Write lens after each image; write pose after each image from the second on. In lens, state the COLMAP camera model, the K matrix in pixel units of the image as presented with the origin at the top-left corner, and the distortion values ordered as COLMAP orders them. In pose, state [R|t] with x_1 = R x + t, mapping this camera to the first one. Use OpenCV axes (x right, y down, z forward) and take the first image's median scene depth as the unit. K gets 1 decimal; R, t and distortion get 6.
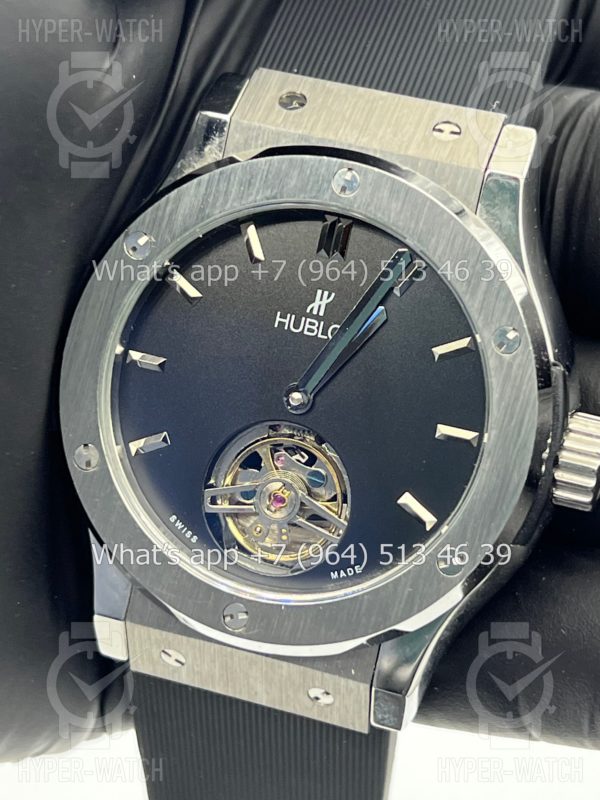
lens RADIAL K [[1885.5, 0, 300.0], [0, 1885.5, 400.0], [0, 0, 1]] dist [0.192999, 0.490301]
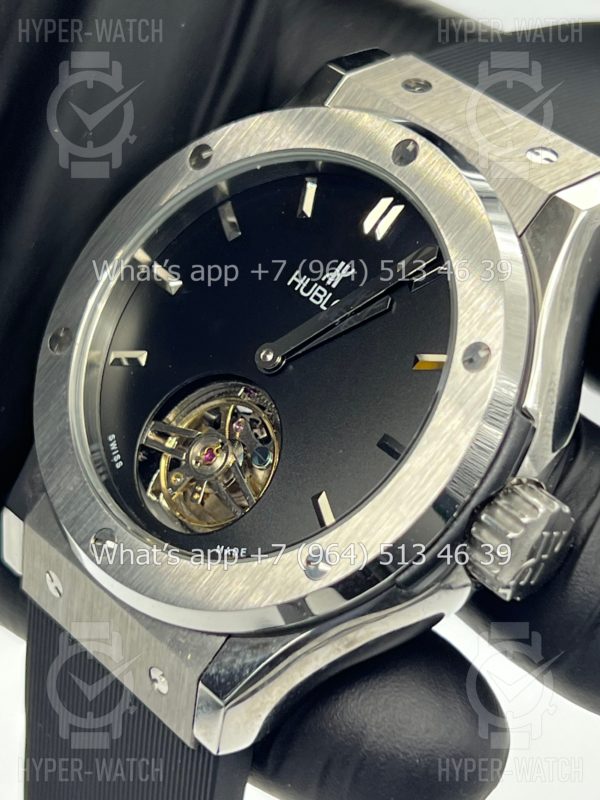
lens RADIAL K [[1885.5, 0, 300.0], [0, 1885.5, 400.0], [0, 0, 1]] dist [0.192999, 0.490301]
pose [[0.853876, 0.363833, -0.372184, 0.356860], [-0.440150, 0.886420, -0.143276, 0.141336], [0.277783, 0.286157, 0.917034, 0.171286]]
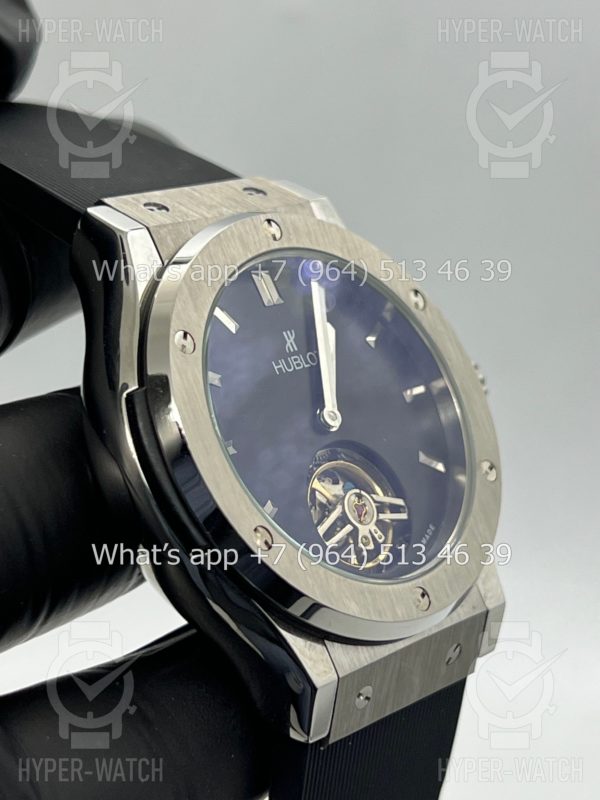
lens RADIAL K [[1885.5, 0, 300.0], [0, 1885.5, 400.0], [0, 0, 1]] dist [0.192999, 0.490301]
pose [[0.416747, -0.296228, 0.859401, -0.959850], [0.544748, 0.838234, 0.024769, -0.046578], [-0.727717, 0.457835, 0.510701, 0.436060]]
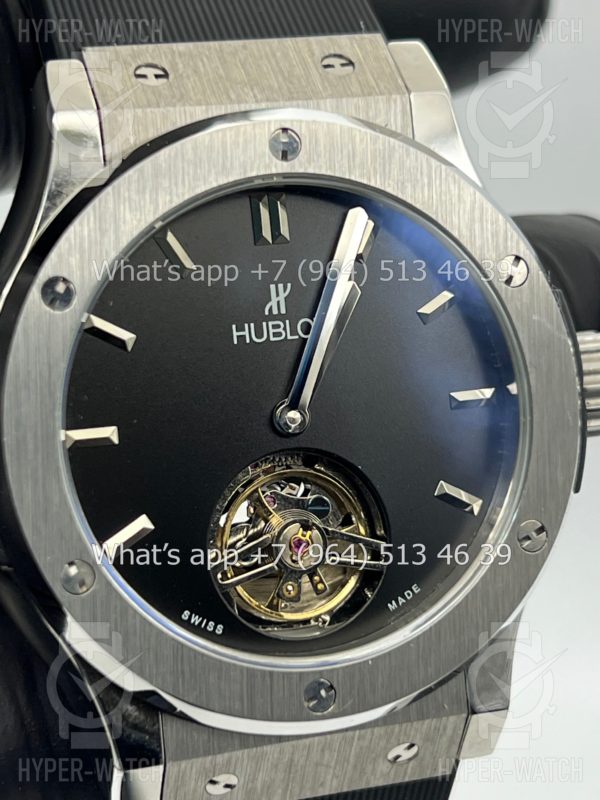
lens RADIAL K [[1885.5, 0, 300.0], [0, 1885.5, 400.0], [0, 0, 1]] dist [0.192999, 0.490301]
pose [[0.826203, -0.304133, 0.474227, -0.382531], [0.314282, 0.947428, 0.060062, -0.055941], [-0.467563, 0.099418, 0.878351, 0.277637]]
